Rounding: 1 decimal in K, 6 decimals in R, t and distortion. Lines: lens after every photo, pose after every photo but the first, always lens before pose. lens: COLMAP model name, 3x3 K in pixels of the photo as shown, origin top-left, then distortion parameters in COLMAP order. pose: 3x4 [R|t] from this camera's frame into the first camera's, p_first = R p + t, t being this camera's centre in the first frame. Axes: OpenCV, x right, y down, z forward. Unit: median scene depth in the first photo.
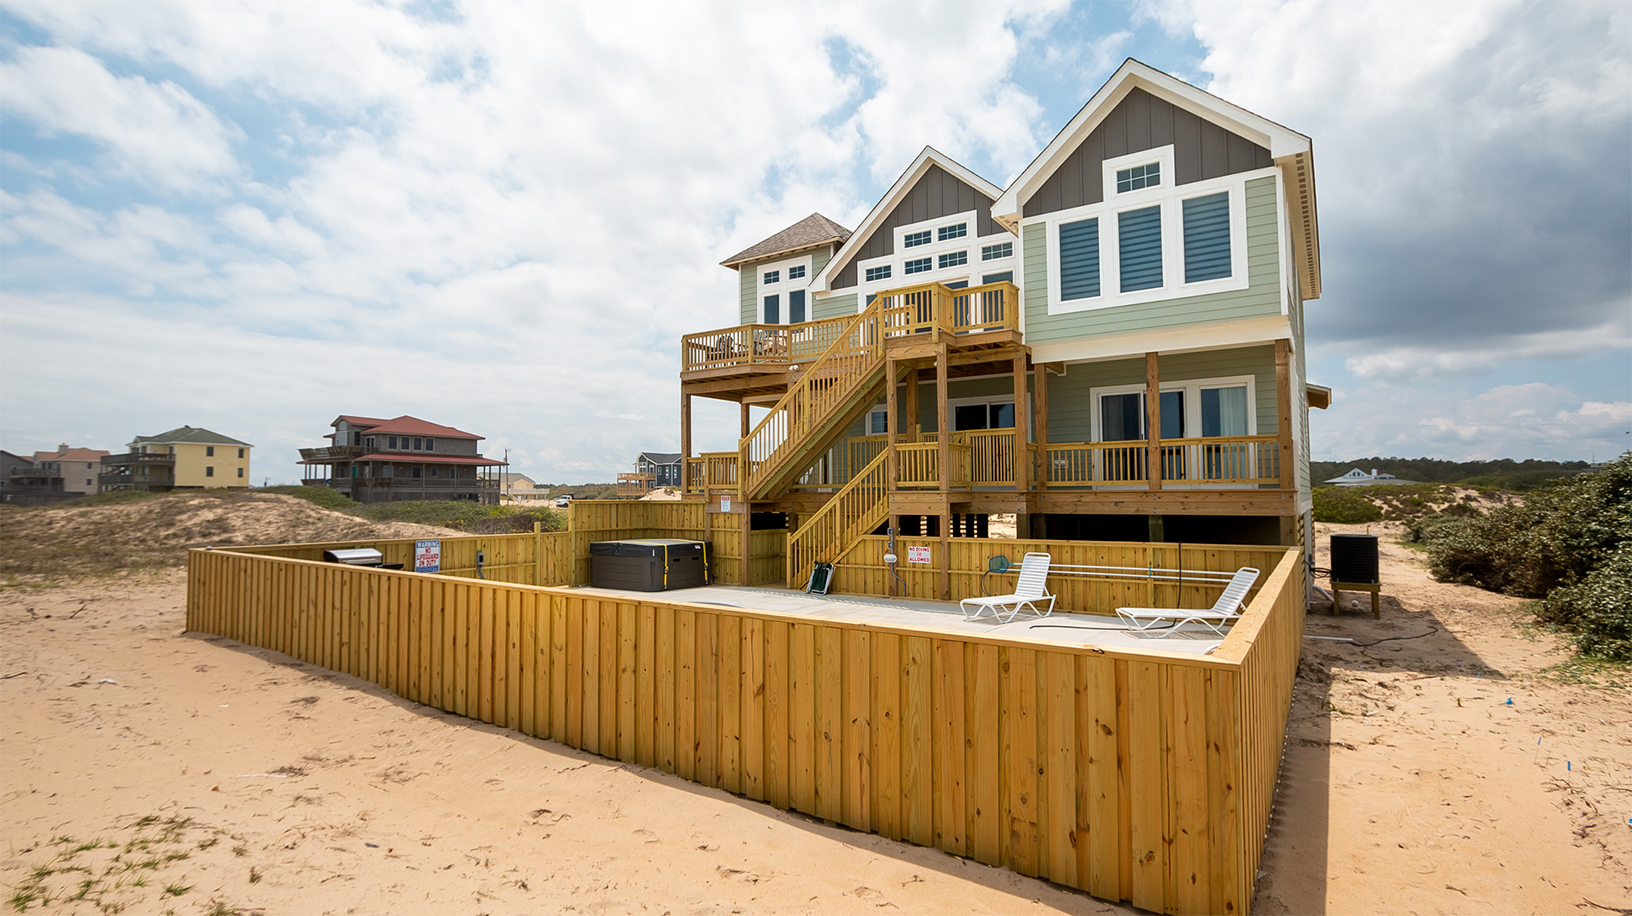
lens RADIAL K [[802.8, 0, 816.0], [0, 802.8, 458.0], [0, 0, 1]] dist [-0.000744, -0.000069]
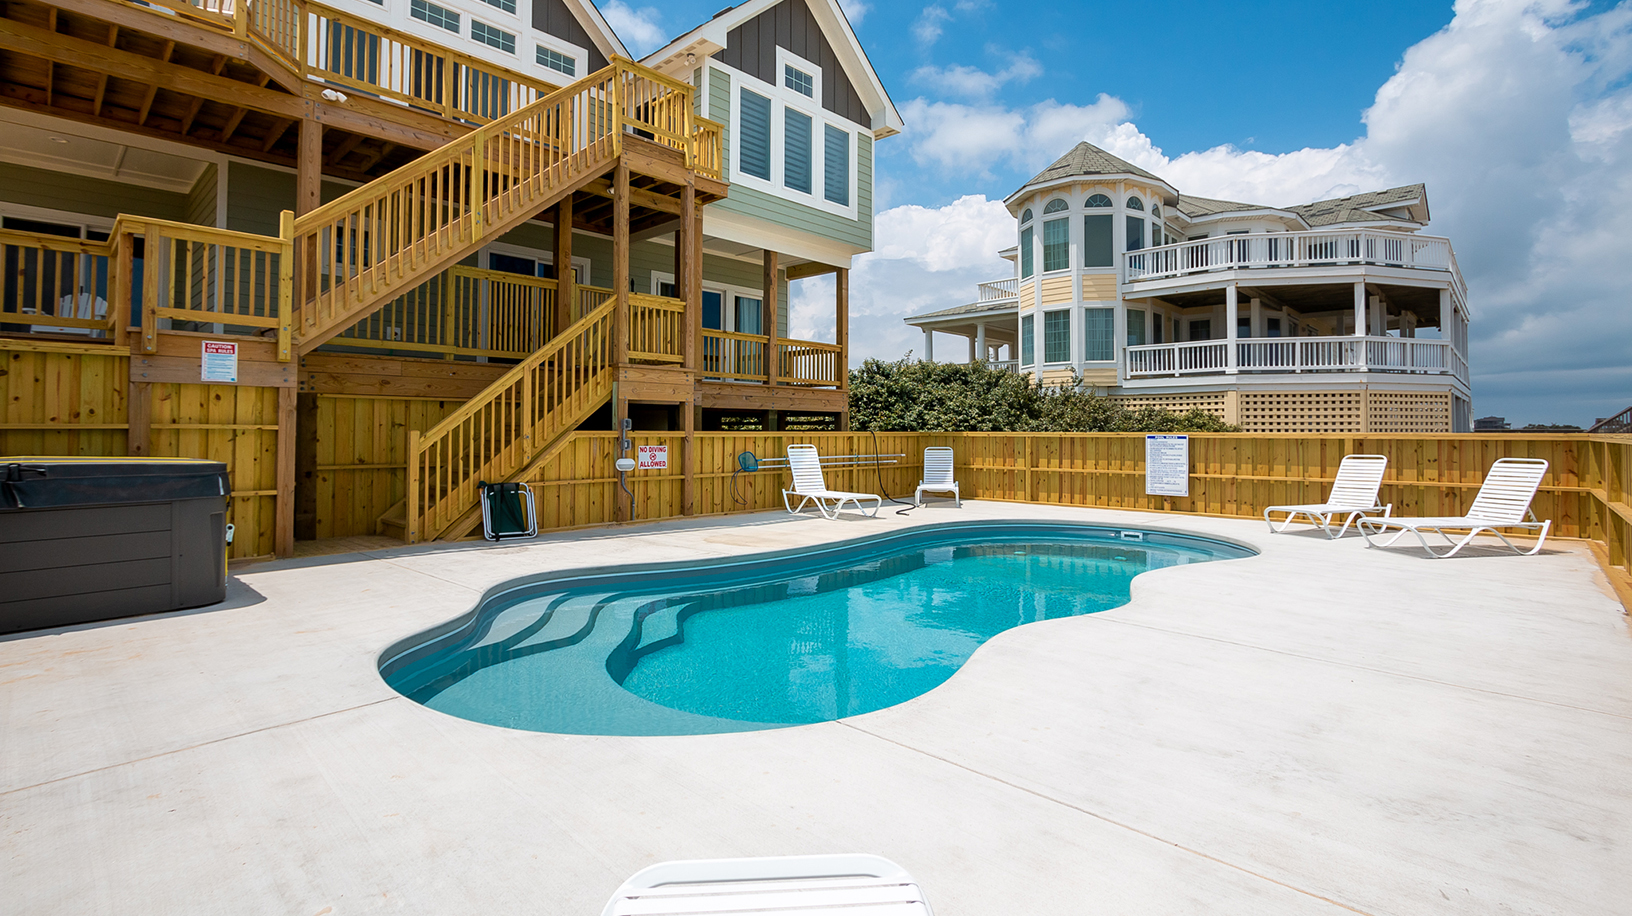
lens RADIAL K [[744.9, 0, 815.3], [0, 744.9, 402.1], [0, 0, 1]] dist [-0.000322, -0.000030]
pose [[0.177392, 0.035943, 0.983484, -0.498595], [-0.058476, 0.997952, -0.025924, 0.081609], [-0.982402, -0.052911, 0.179130, 0.752738]]
